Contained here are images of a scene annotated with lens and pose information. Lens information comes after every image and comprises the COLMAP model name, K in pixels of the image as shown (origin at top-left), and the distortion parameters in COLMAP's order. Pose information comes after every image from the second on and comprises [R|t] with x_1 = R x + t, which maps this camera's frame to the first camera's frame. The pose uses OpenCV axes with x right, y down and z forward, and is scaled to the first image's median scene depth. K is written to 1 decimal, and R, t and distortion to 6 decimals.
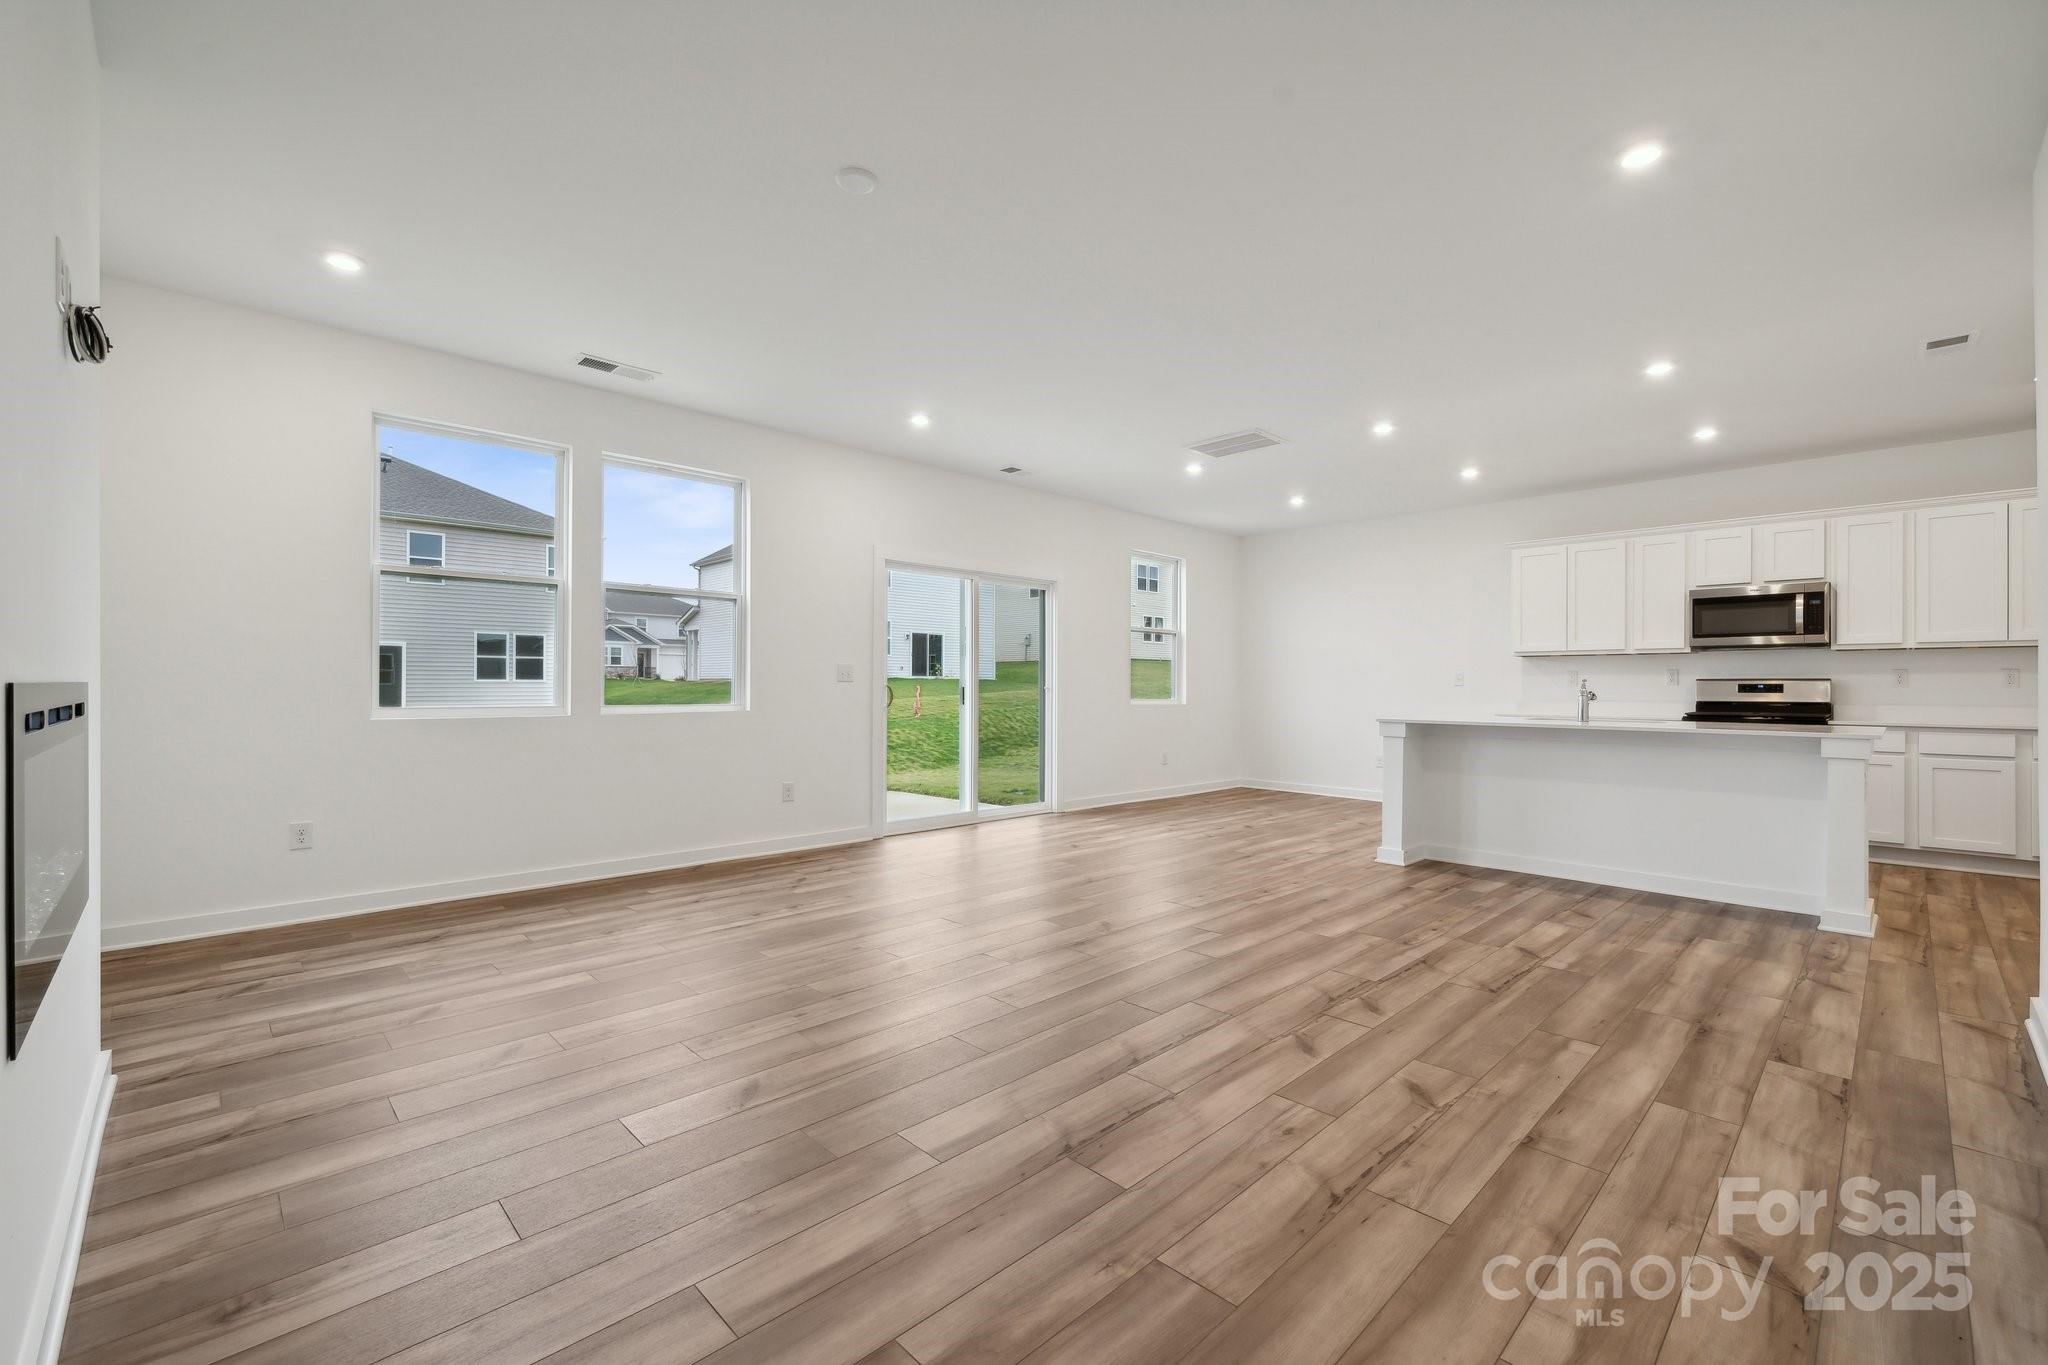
lens RADIAL K [[854.6, 0, 1034.4], [0, 854.6, 681.4], [0, 0, 1]] dist [0.003427, 0.000385]
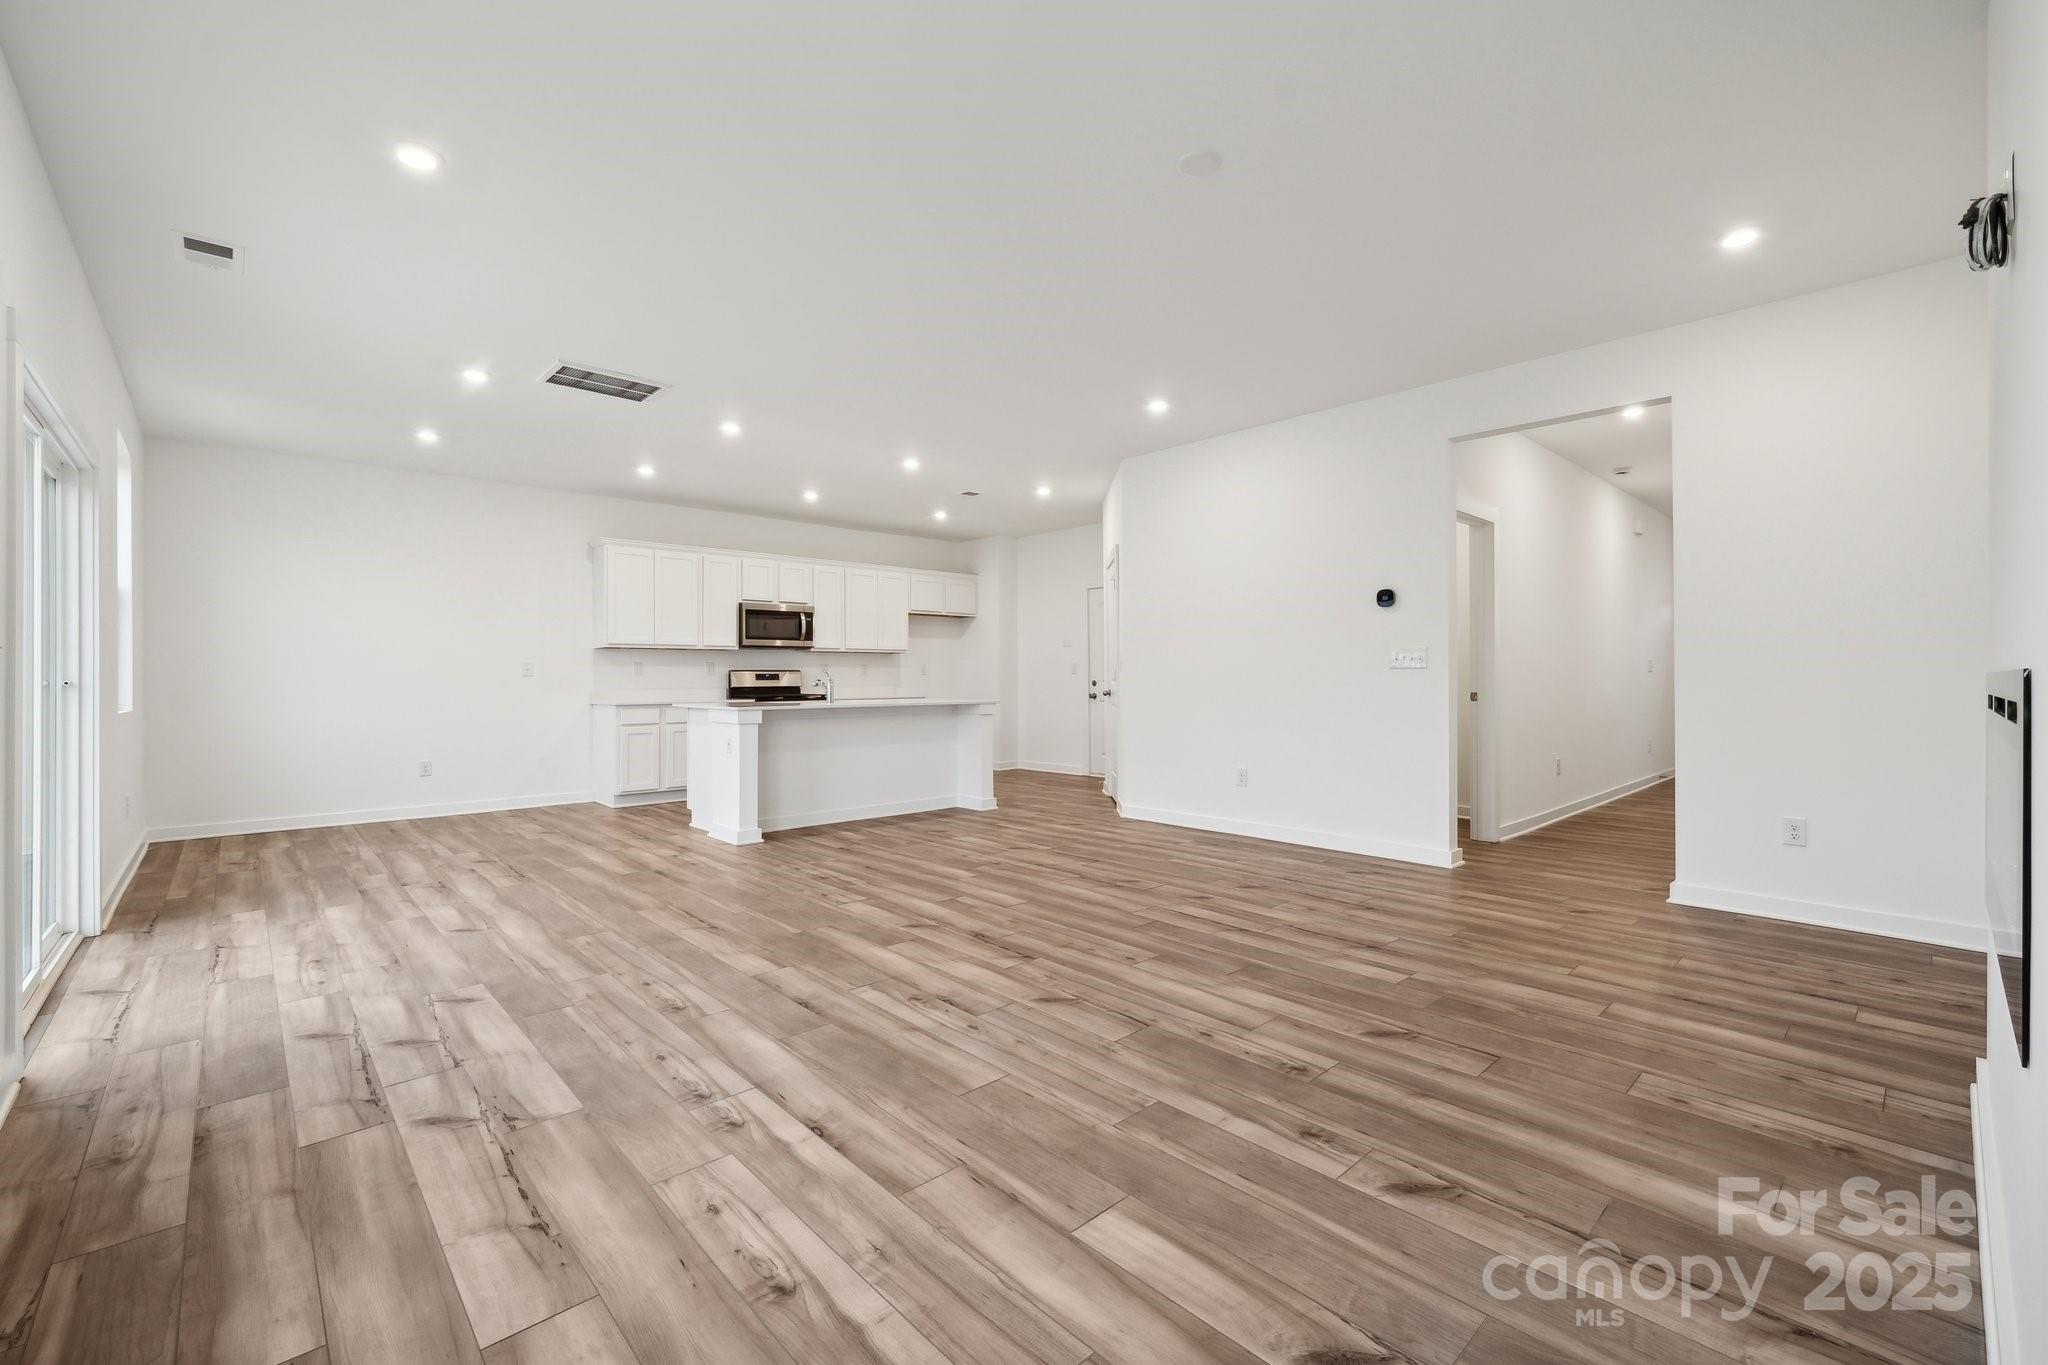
lens RADIAL K [[854.6, 0, 1034.3], [0, 854.6, 678.5], [0, 0, 1]] dist [0.003427, 0.000385]
pose [[0.027406, -0.007222, 0.999598, -0.585837], [-0.001289, 0.999973, 0.007260, -0.000031], [-0.999624, -0.001488, 0.027396, 0.567310]]
